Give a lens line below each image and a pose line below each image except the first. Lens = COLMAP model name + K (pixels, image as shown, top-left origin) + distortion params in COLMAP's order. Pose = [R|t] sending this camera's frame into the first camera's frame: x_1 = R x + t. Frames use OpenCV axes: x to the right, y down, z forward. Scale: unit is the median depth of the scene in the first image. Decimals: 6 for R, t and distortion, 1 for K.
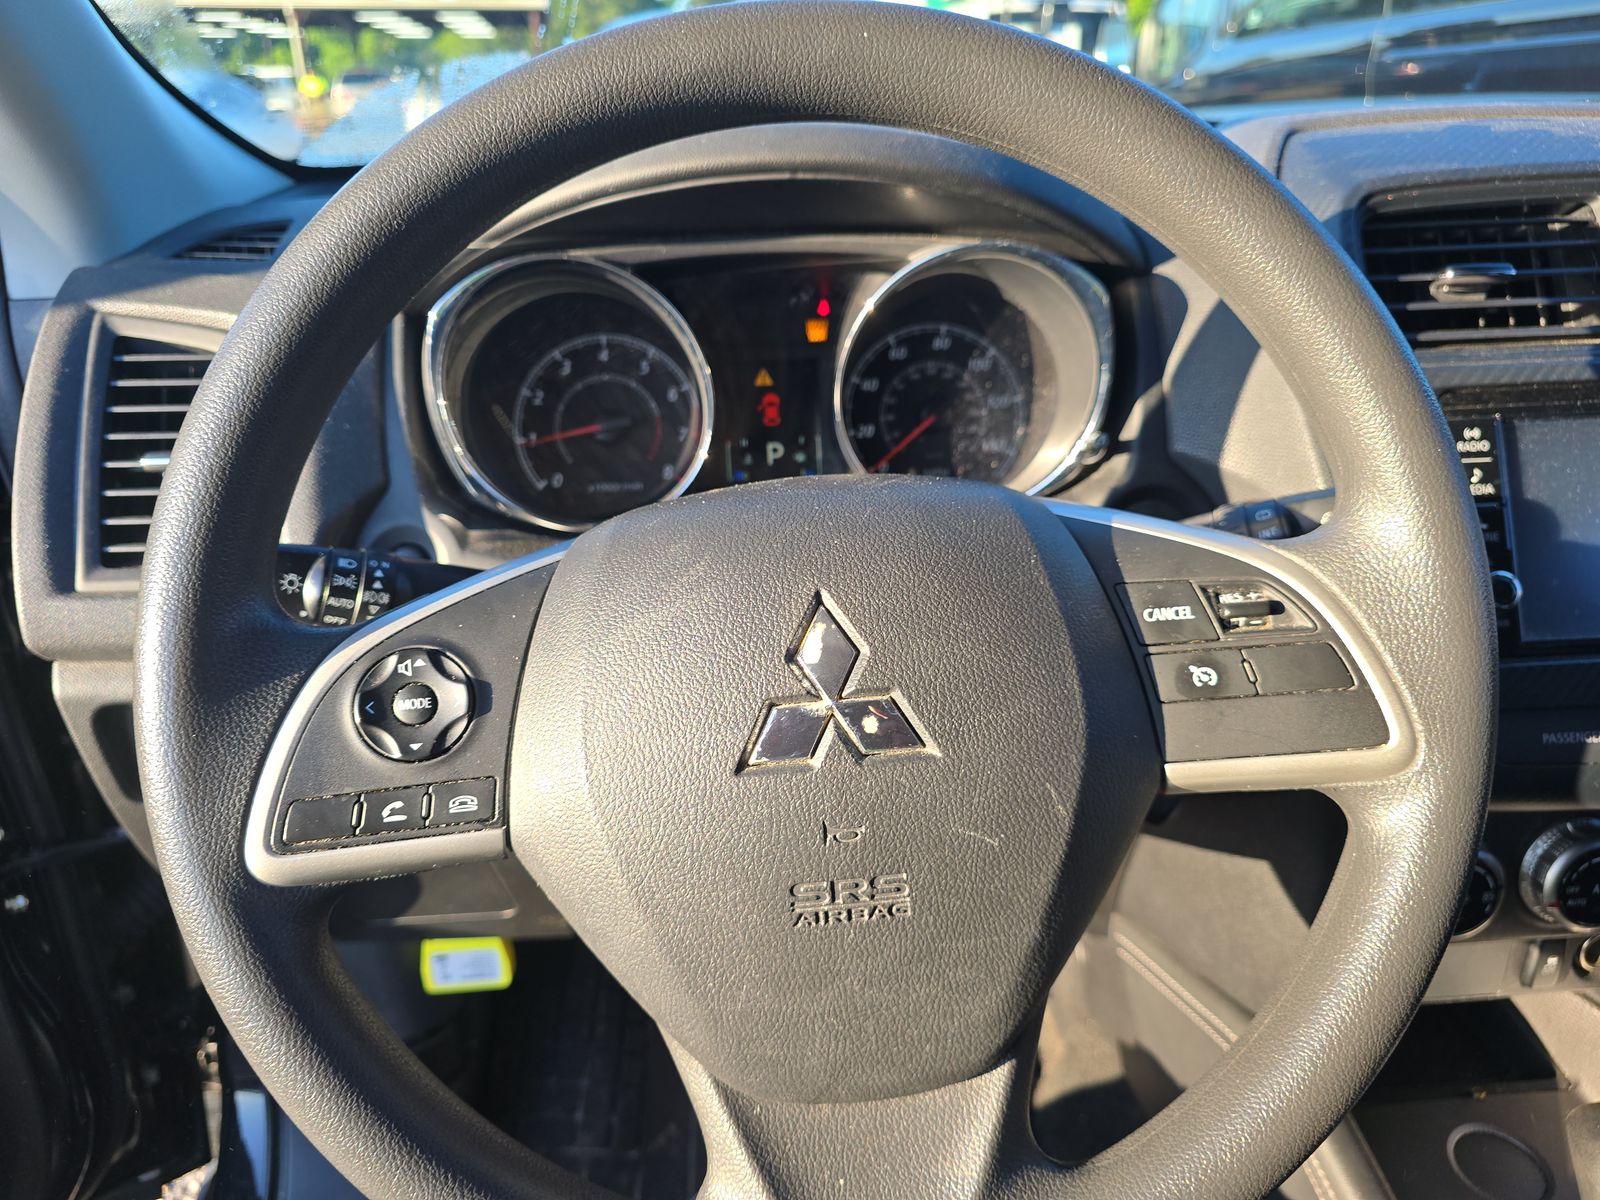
lens RADIAL K [[1105.3, 0, 785.3], [0, 1105.3, 597.5], [0, 0, 1]] dist [0.014637, -0.024029]
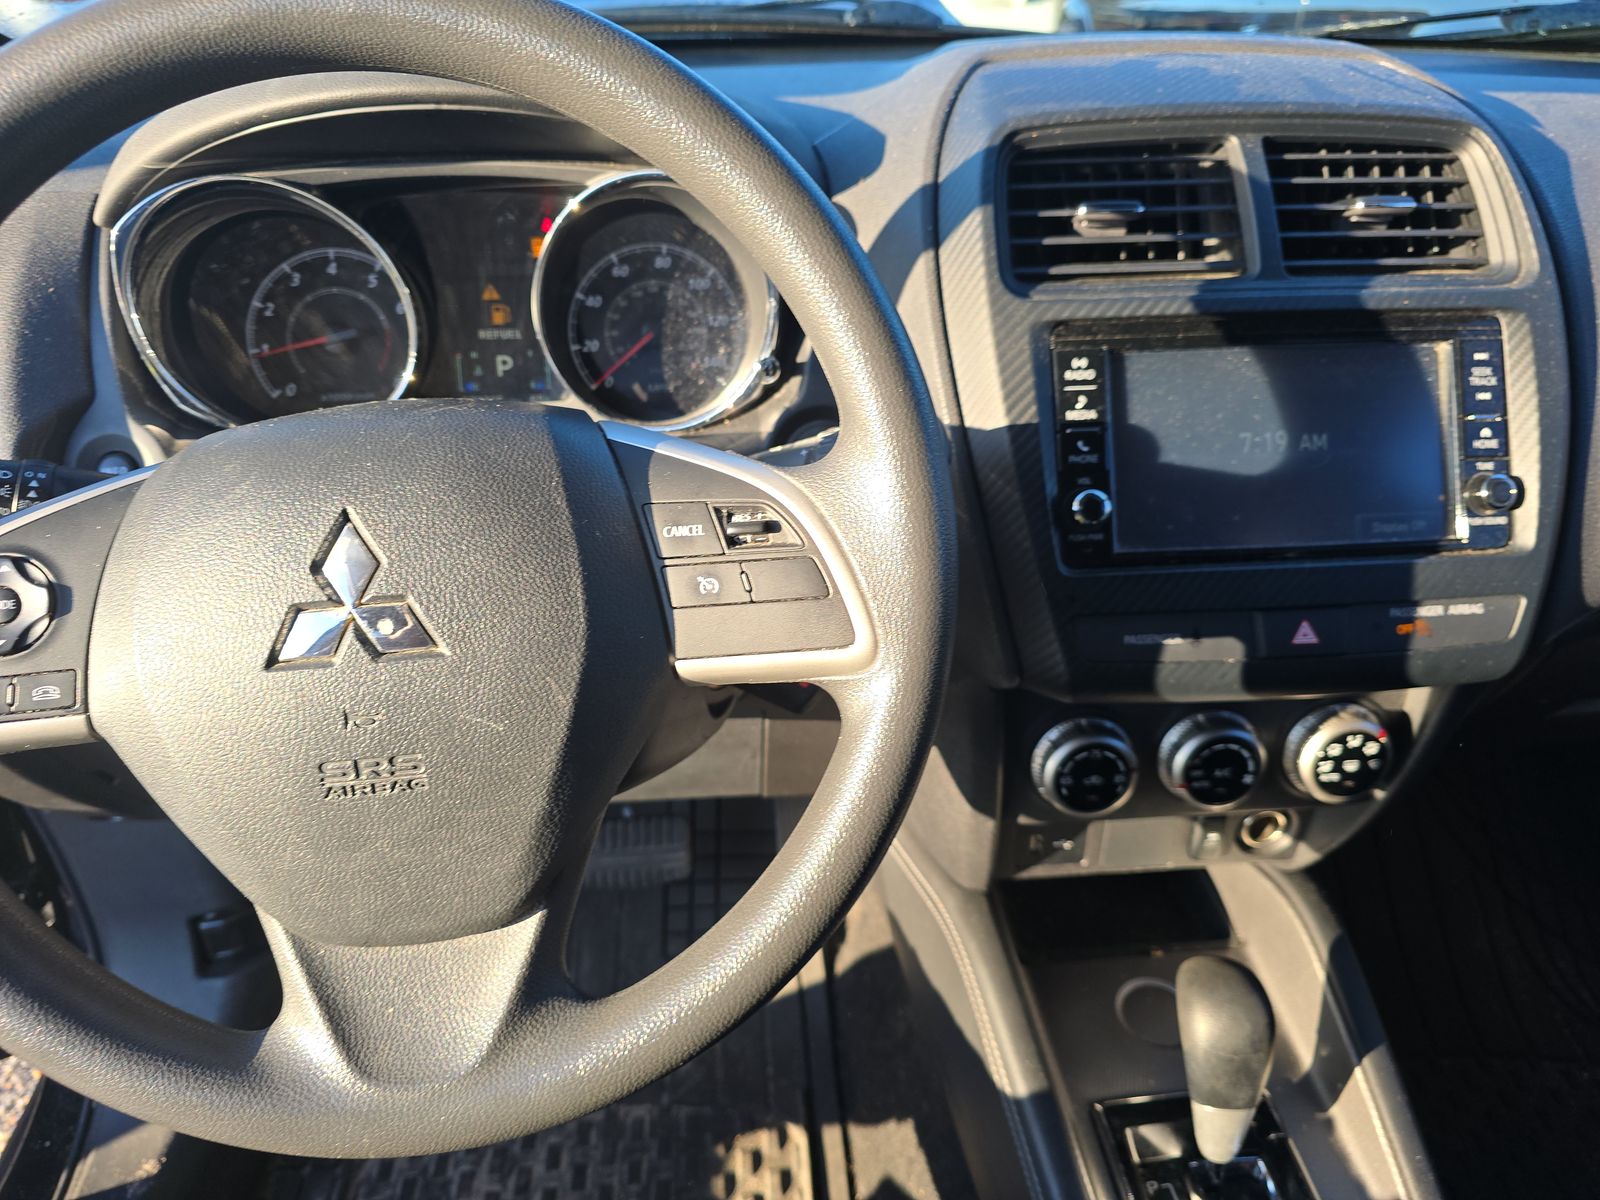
lens RADIAL K [[1105.3, 0, 799.5], [0, 1105.3, 598.3], [0, 0, 1]] dist [0.014637, -0.024029]
pose [[0.999406, 0.007150, 0.033706, 0.307684], [-0.010379, 0.995266, 0.096630, -0.019670], [-0.032855, -0.096922, 0.994750, -0.102130]]
